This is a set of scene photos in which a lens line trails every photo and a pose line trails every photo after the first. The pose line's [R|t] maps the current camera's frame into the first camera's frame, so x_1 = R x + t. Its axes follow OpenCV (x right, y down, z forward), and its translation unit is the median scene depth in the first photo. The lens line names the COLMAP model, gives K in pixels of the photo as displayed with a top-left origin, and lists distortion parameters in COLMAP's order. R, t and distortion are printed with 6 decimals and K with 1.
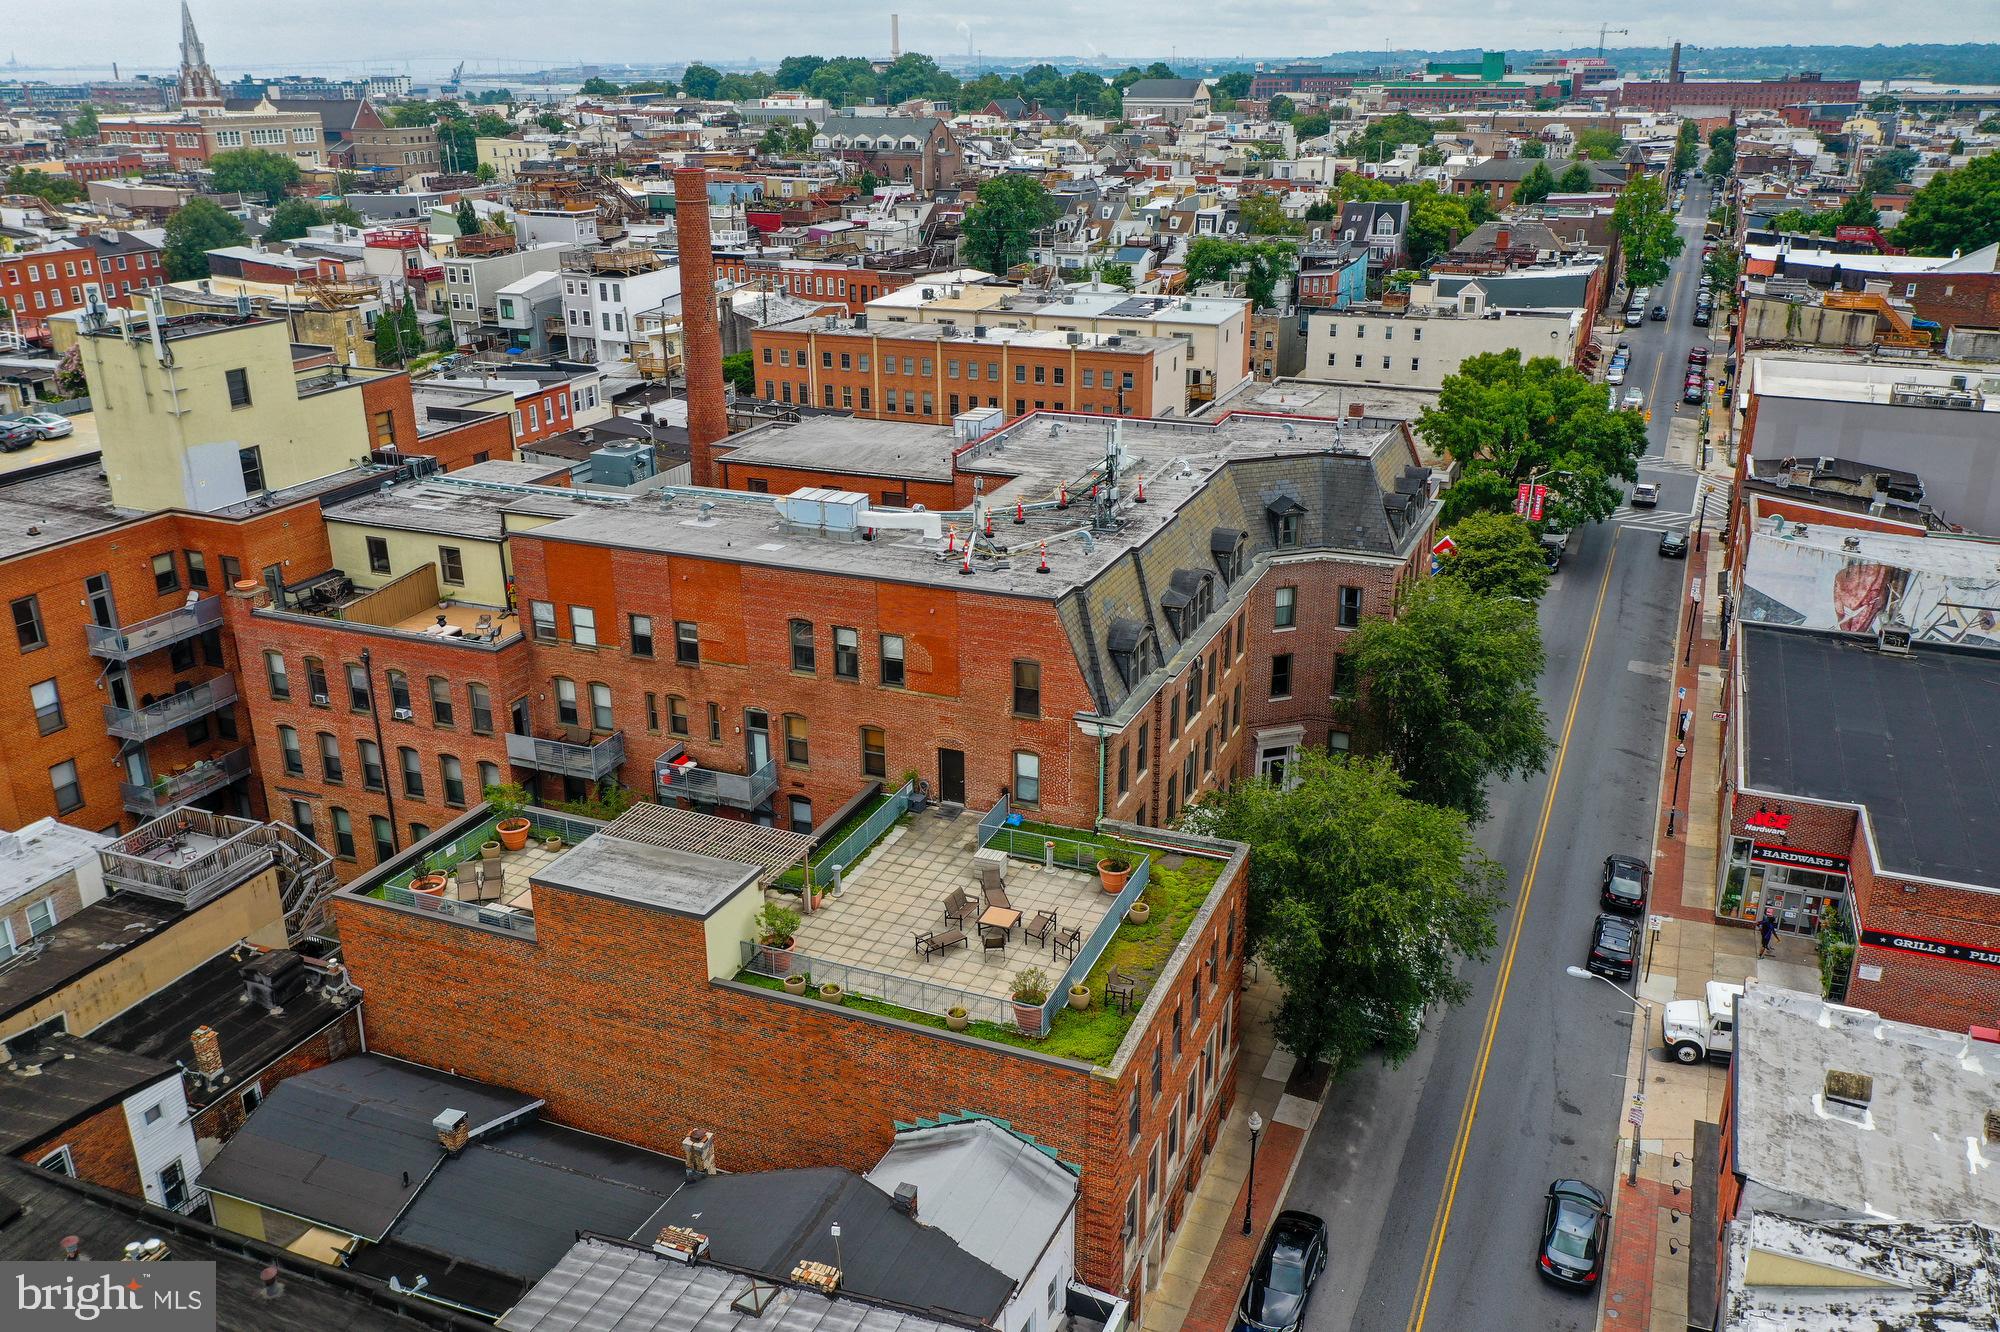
lens RADIAL K [[1585.2, 0, 1003.6], [0, 1585.2, 653.1], [0, 0, 1]] dist [0.011159, 0.008440]
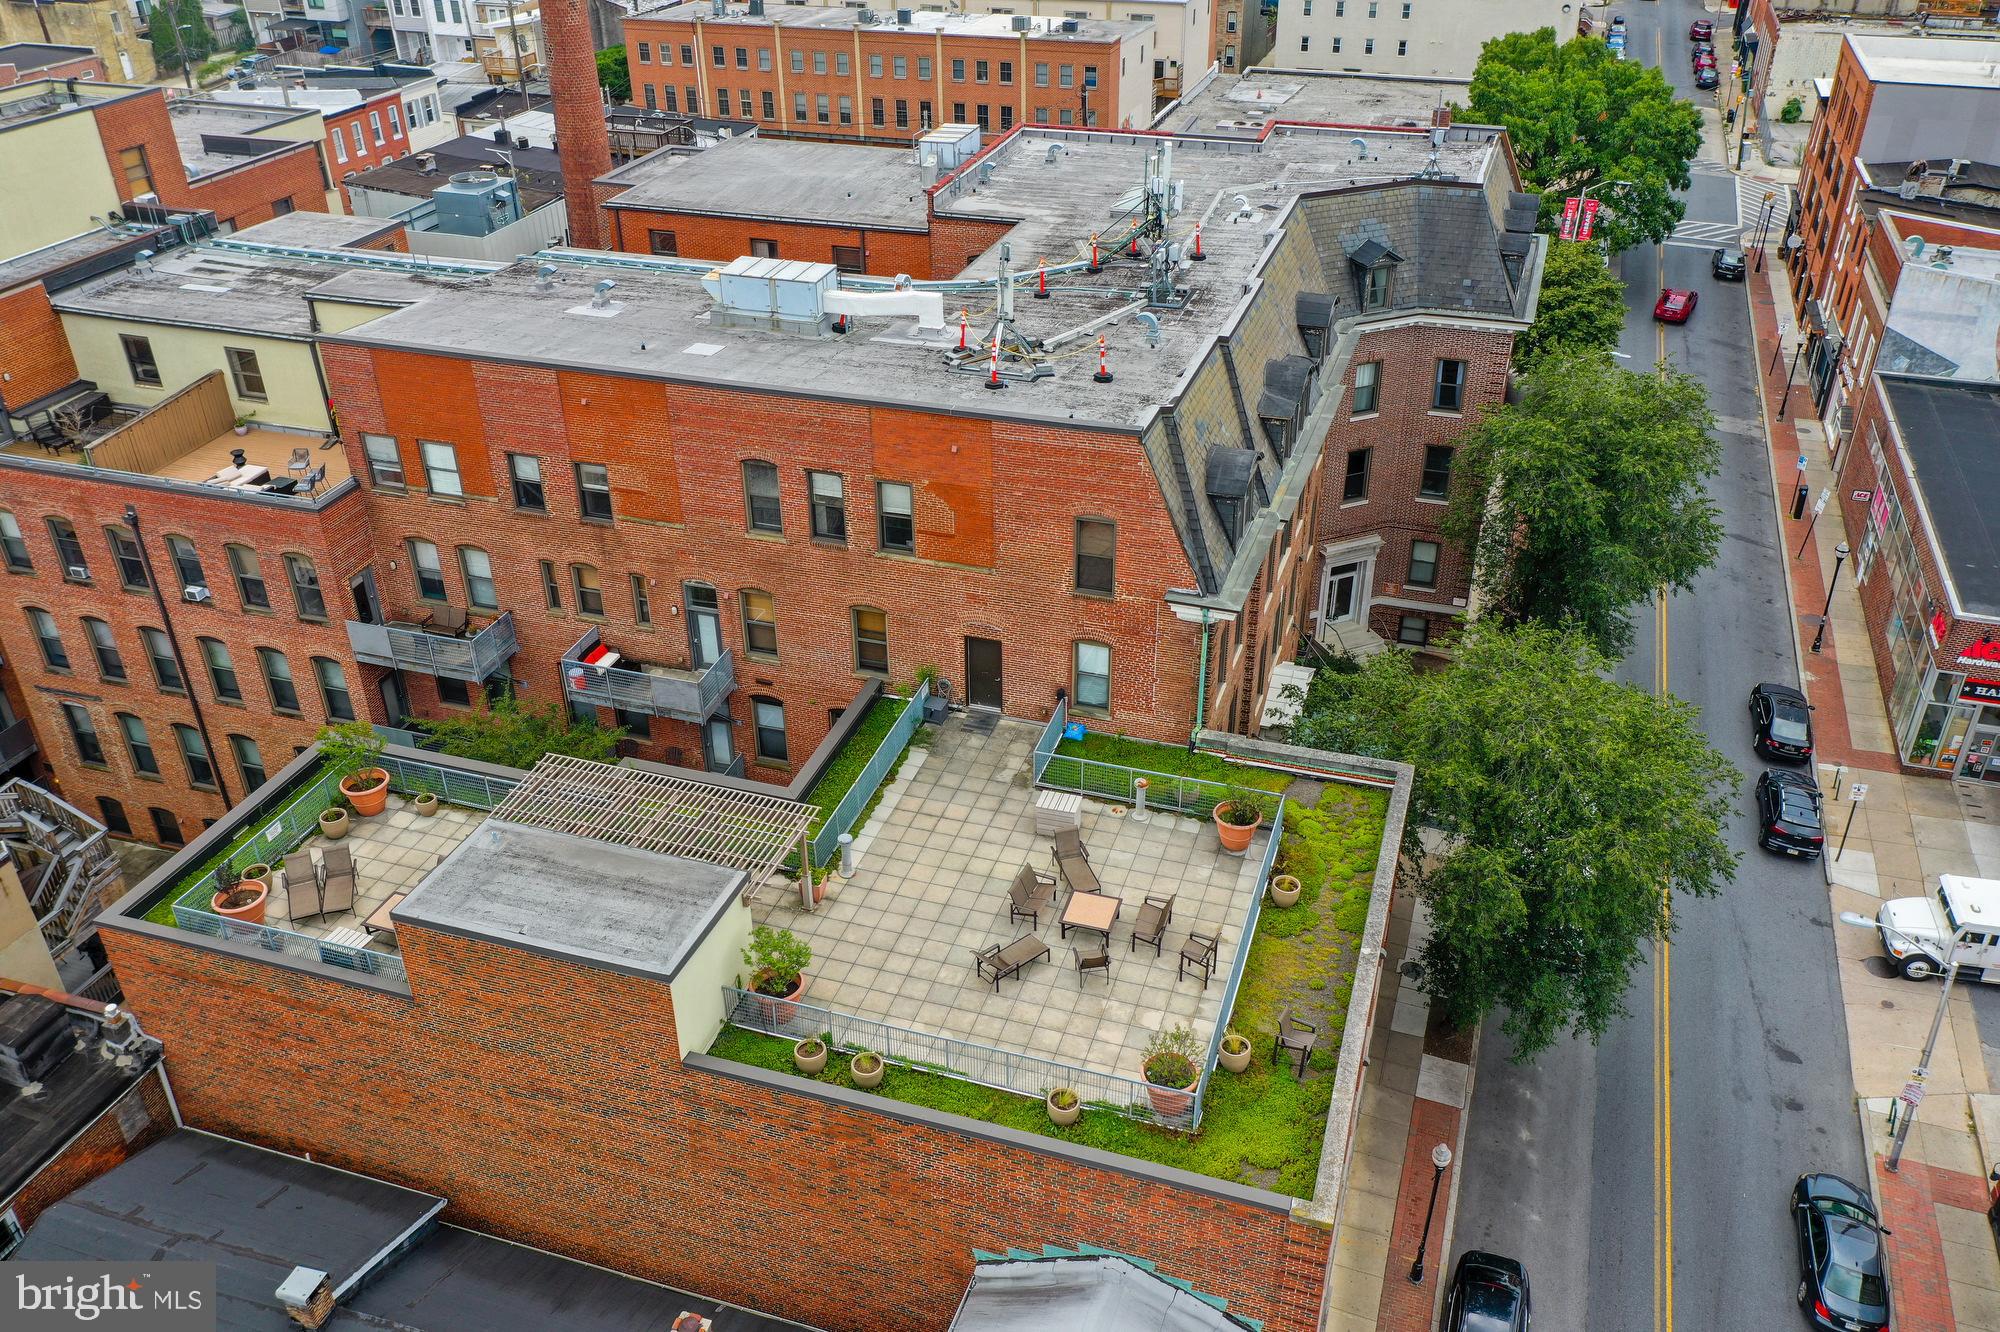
lens RADIAL K [[1585.2, 0, 1003.6], [0, 1585.2, 653.1], [0, 0, 1]] dist [0.011159, 0.008440]
pose [[0.997046, -0.042323, 0.064101, -0.059321], [0.030000, 0.982791, 0.182271, -0.053042], [-0.070712, -0.179809, 0.981157, 0.252956]]
